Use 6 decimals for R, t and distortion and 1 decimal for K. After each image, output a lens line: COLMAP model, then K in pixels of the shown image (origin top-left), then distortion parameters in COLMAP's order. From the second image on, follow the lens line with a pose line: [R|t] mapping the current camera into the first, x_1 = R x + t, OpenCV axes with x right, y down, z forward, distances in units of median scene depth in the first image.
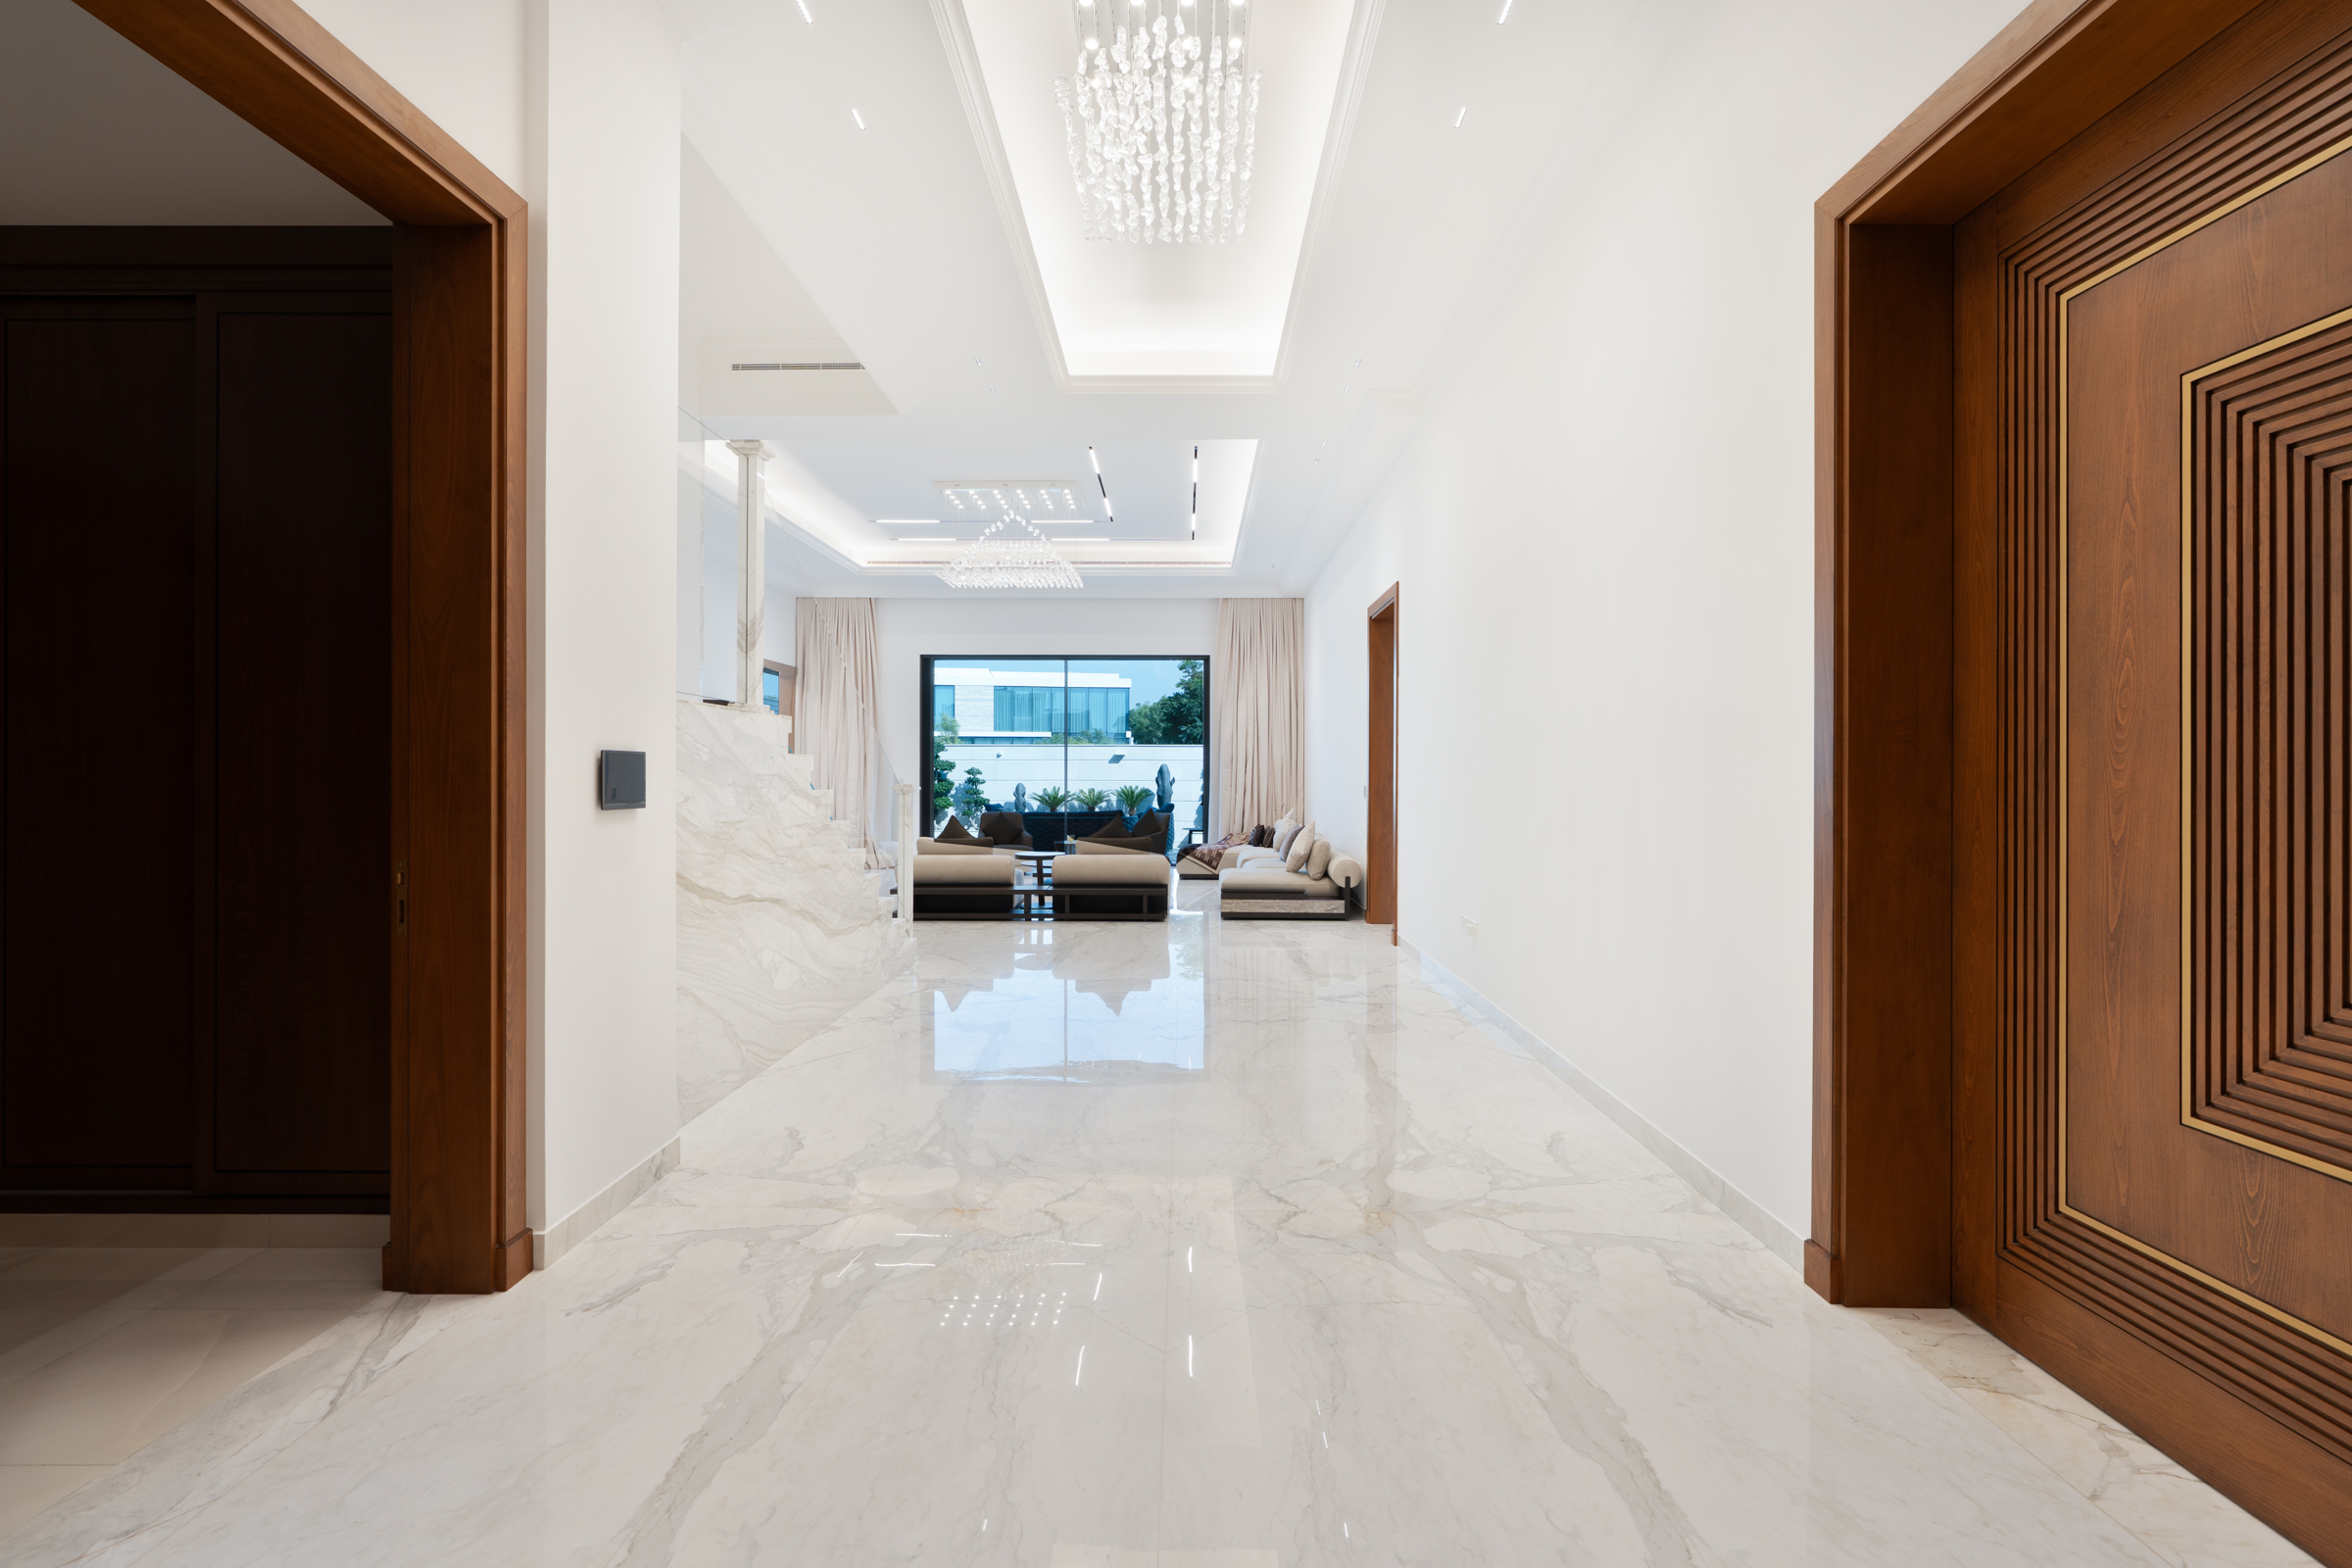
lens RADIAL K [[1060.9, 0, 1177.4], [0, 1060.9, 776.4], [0, 0, 1]] dist [-0.008617, 0.002706]
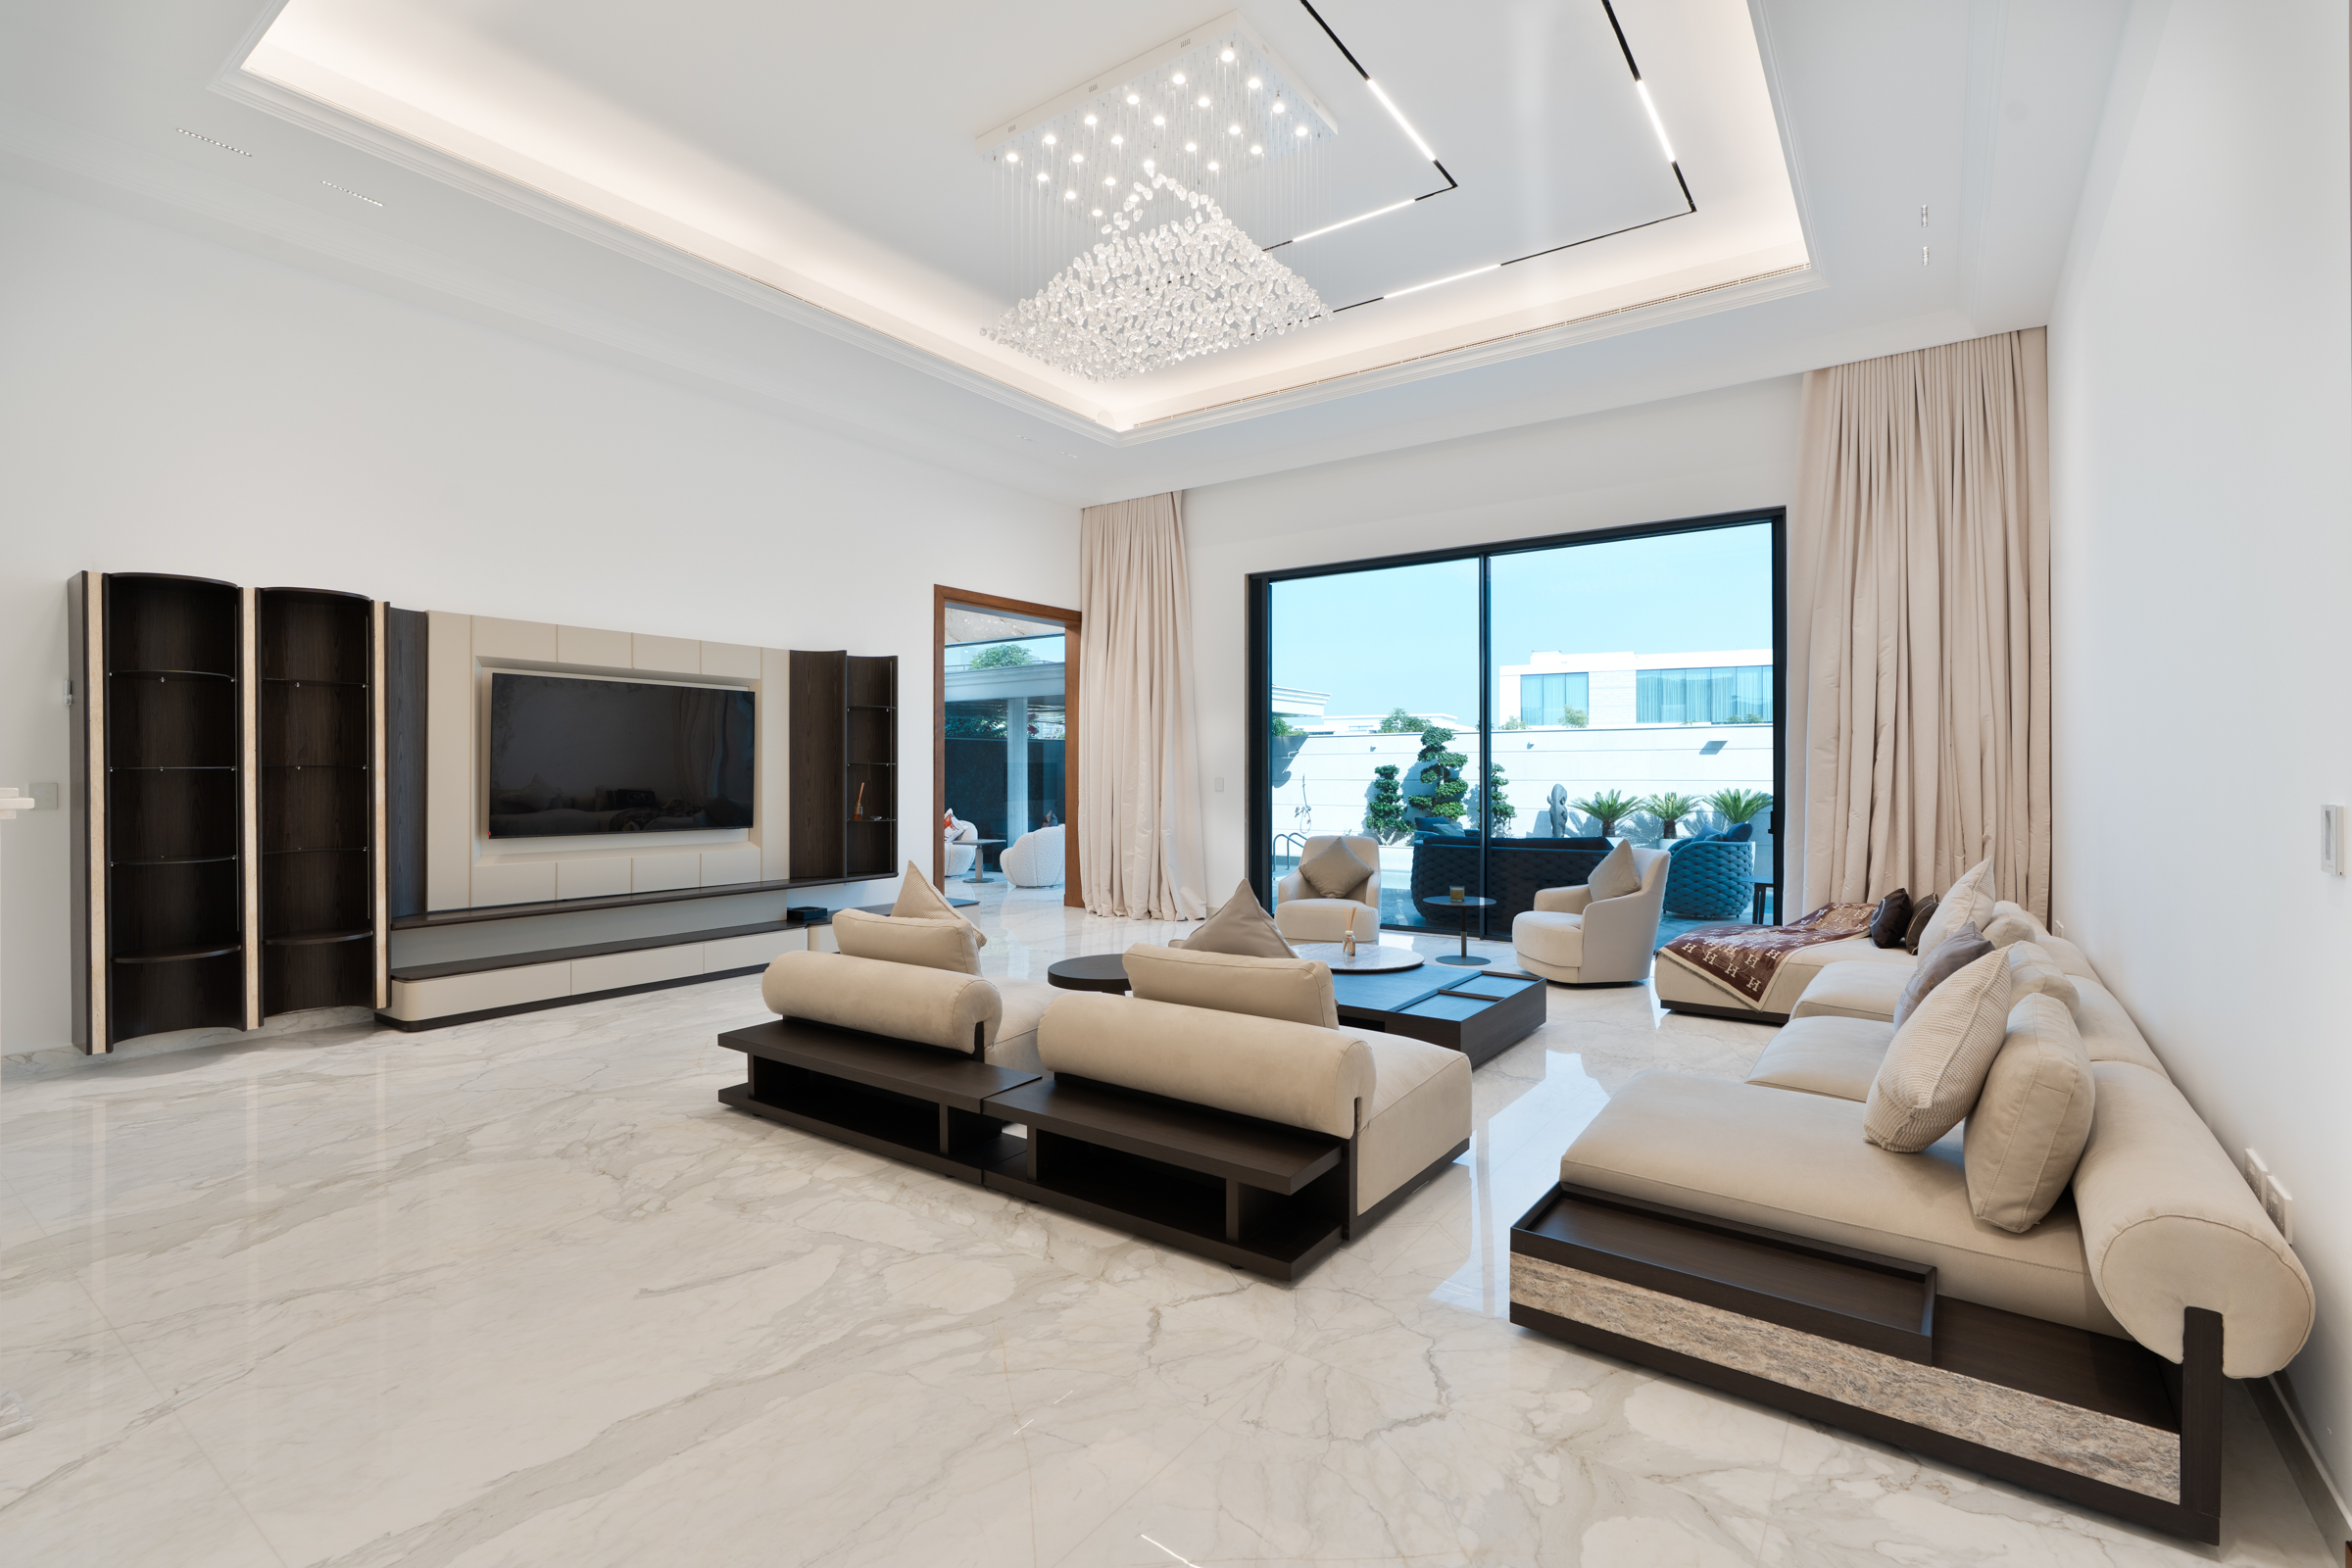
lens RADIAL K [[1060.9, 0, 1169.6], [0, 1060.9, 759.0], [0, 0, 1]] dist [-0.008617, 0.002706]
pose [[0.814442, -0.009324, -0.580170, 0.077697], [-0.000715, 0.999854, -0.017072, 0.003091], [0.580245, 0.014319, 0.814316, 0.476420]]
